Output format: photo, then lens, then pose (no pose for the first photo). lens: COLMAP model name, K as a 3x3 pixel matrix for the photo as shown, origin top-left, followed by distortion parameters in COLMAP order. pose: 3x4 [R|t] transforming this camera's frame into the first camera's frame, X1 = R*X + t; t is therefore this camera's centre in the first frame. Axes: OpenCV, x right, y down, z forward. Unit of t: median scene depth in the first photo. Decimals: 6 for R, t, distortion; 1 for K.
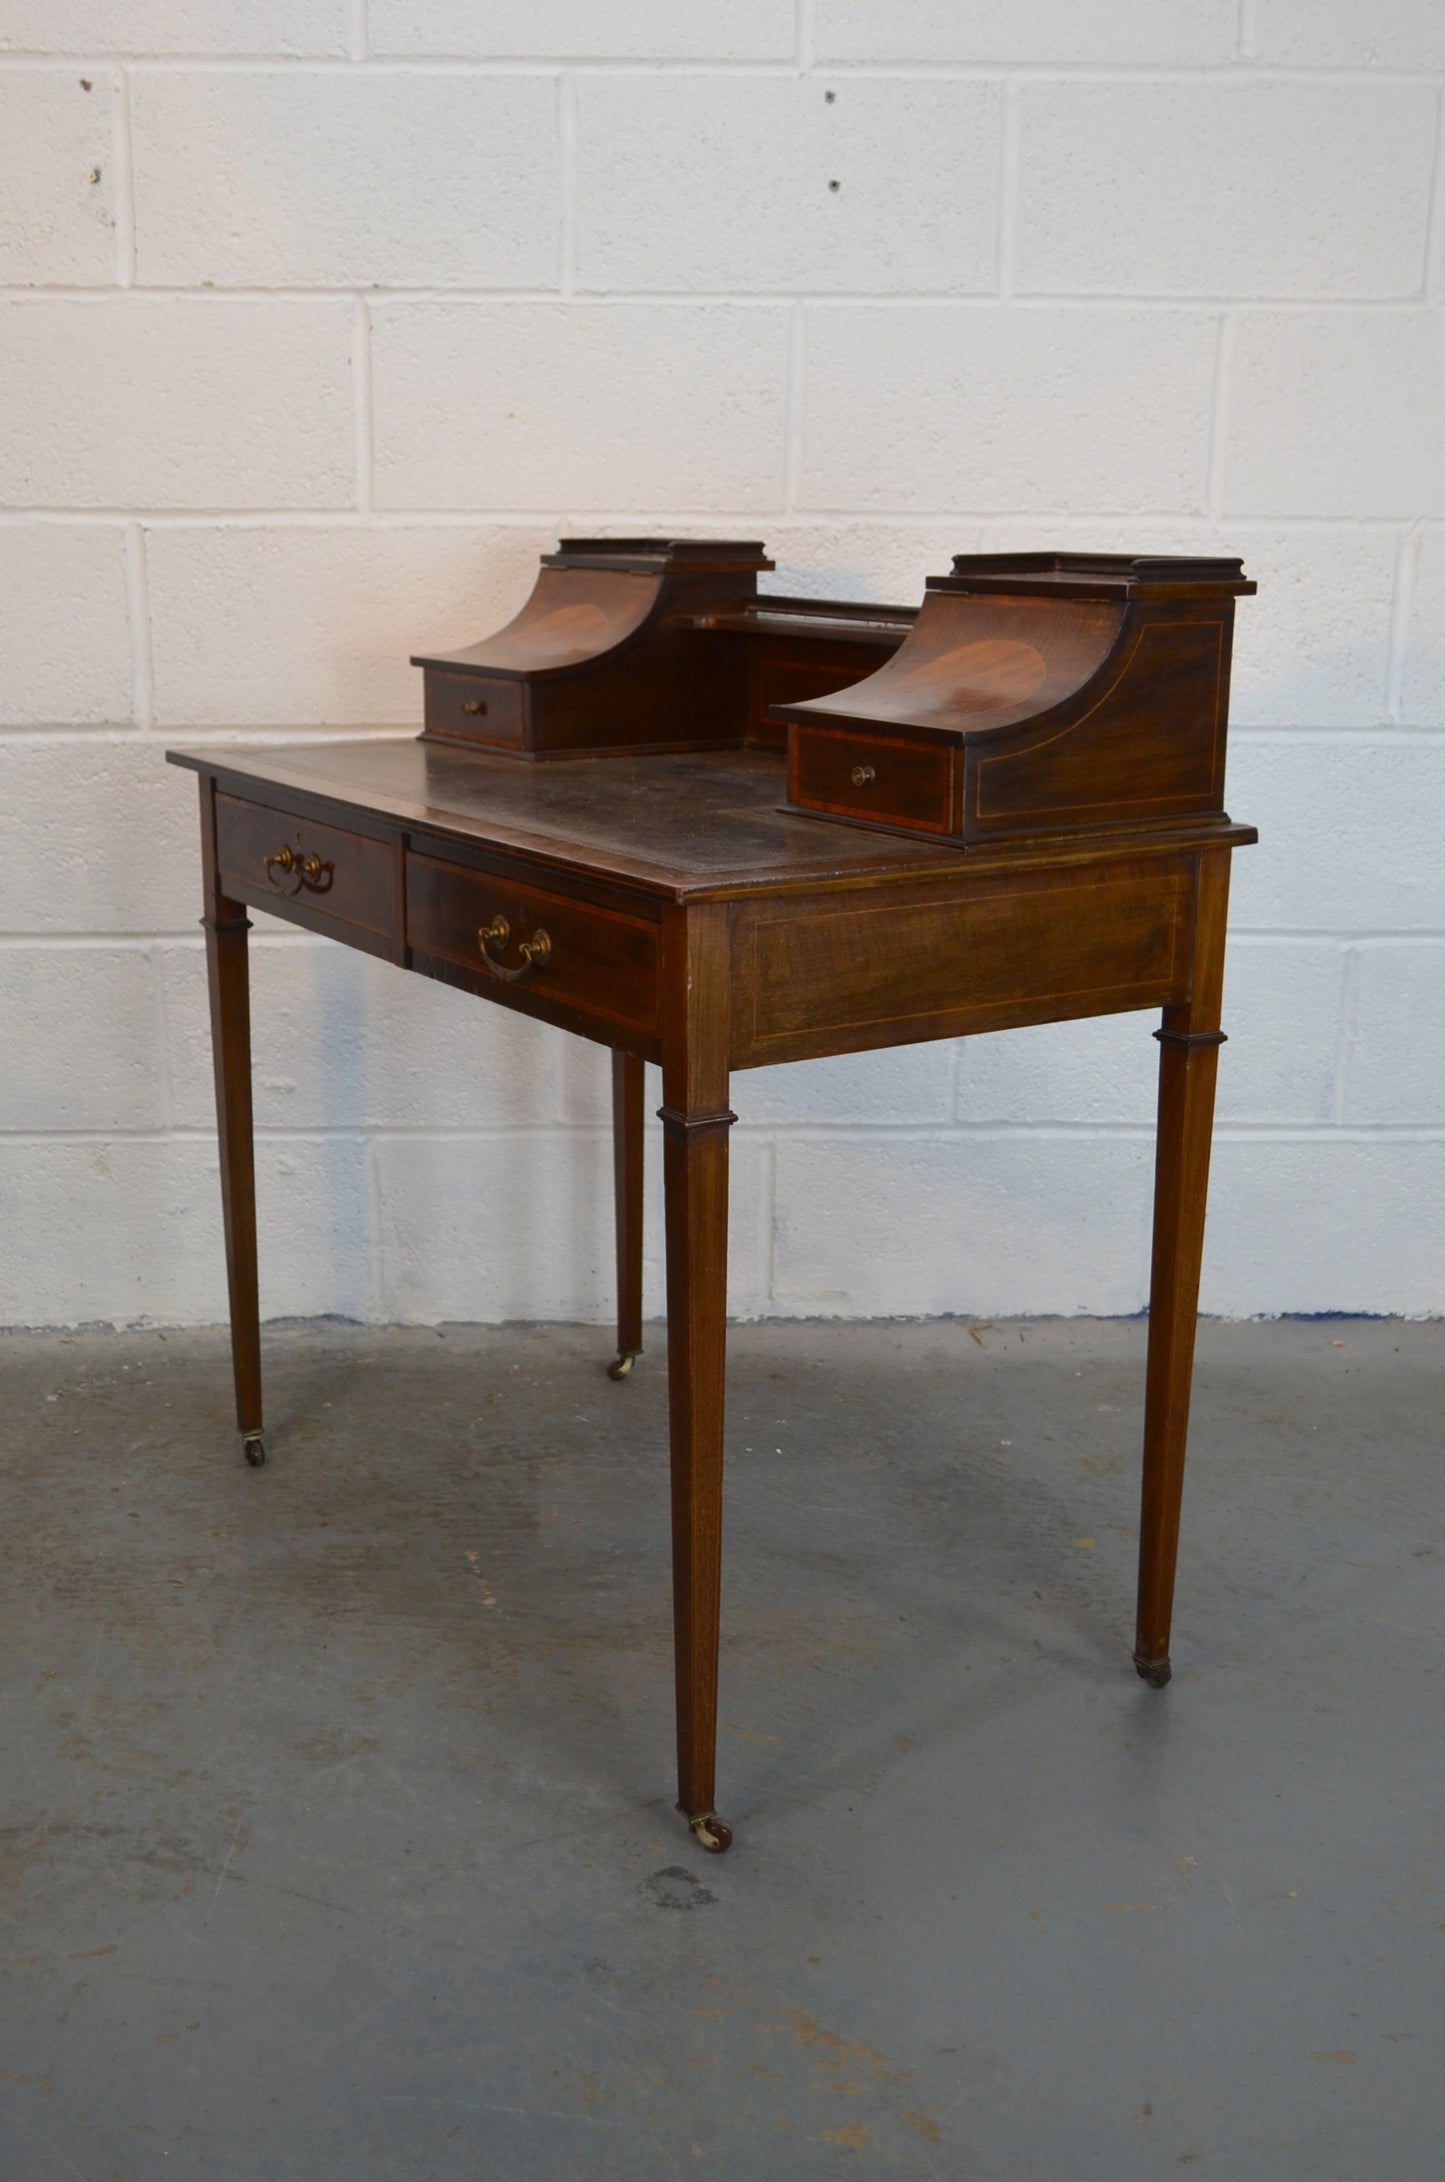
lens RADIAL K [[2303.8, 0, 715.5], [0, 2303.8, 1094.9], [0, 0, 1]] dist [-0.013441, -0.010946]
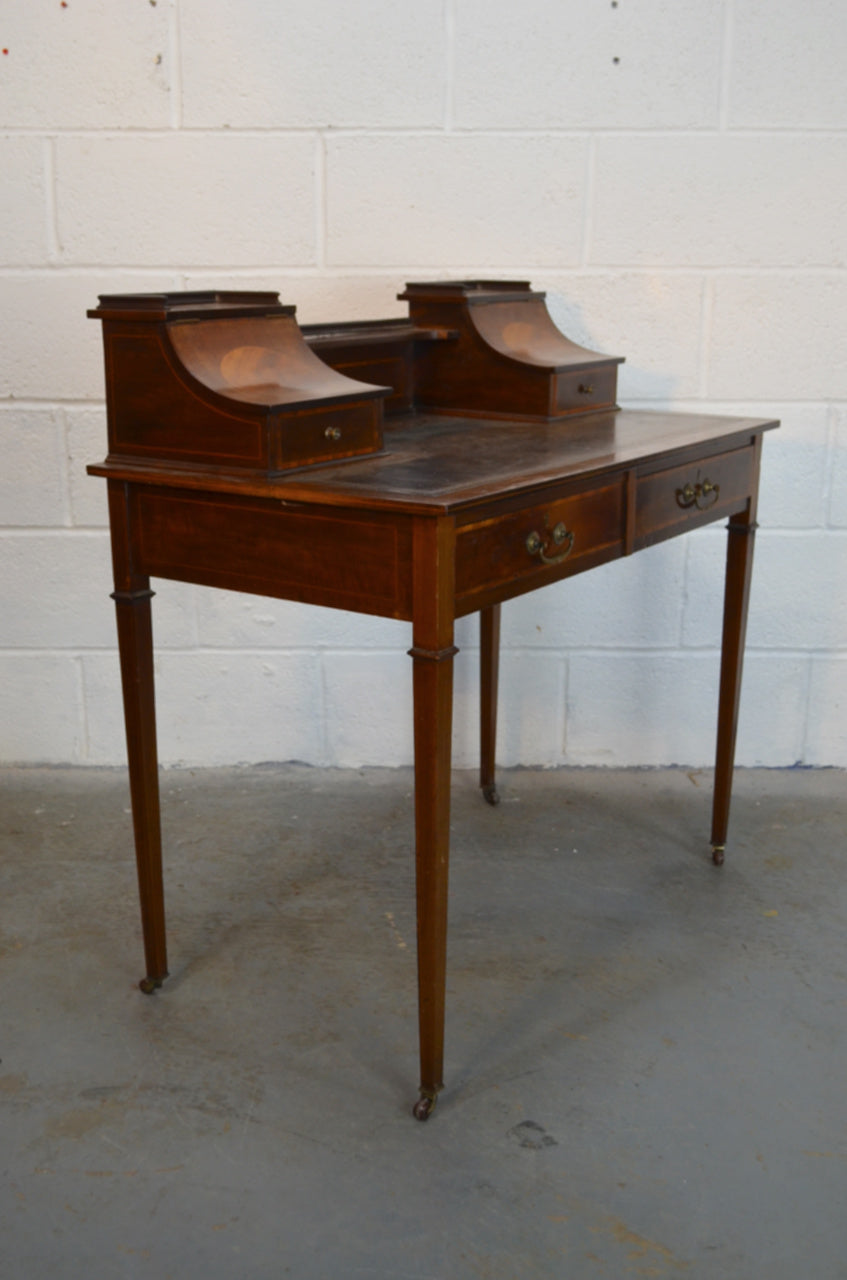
lens RADIAL K [[1371.1, 0, 423.5], [0, 1371.1, 640.0], [0, 0, 1]] dist [-0.014558, -0.008403]
pose [[0.998775, 0.008025, -0.048817, -0.032082], [-0.007159, 0.999814, 0.017887, -0.009171], [0.048952, -0.017516, 0.998648, 0.038302]]
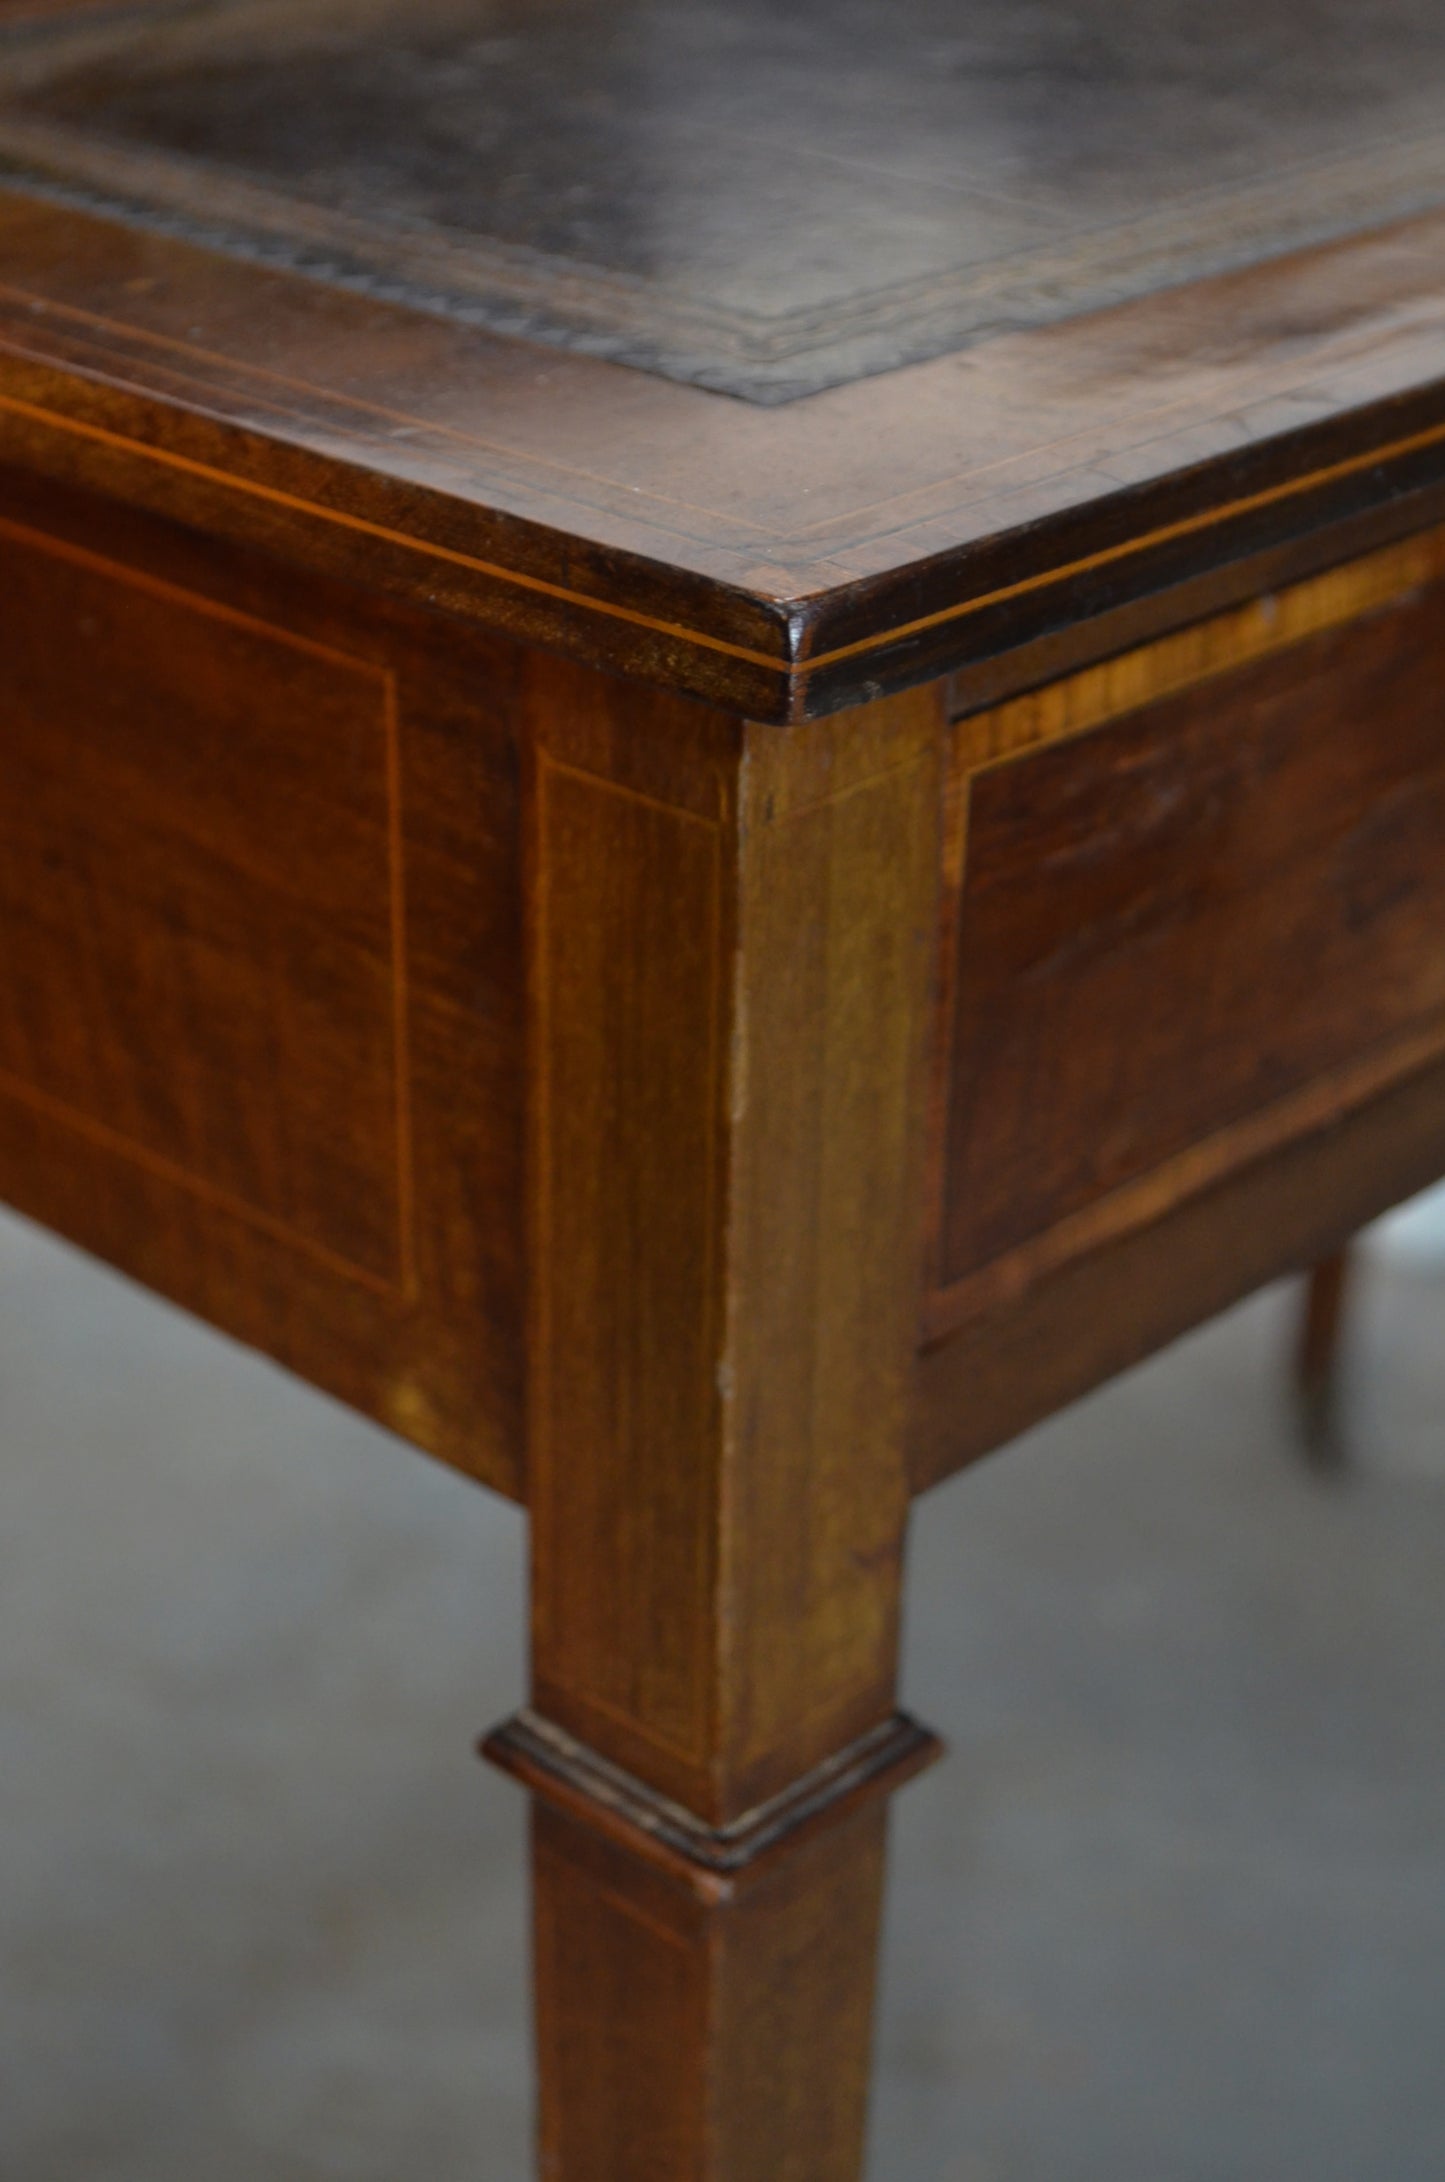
lens RADIAL K [[3716.1, 0, 722.5], [0, 3716.1, 1091.0], [0, 0, 1]] dist [-0.005805, 0.014564]
pose [[0.979215, 0.105820, -0.173031, -0.028017], [-0.063454, 0.970116, 0.234197, -0.069066], [0.192643, -0.218350, 0.956667, 0.471353]]
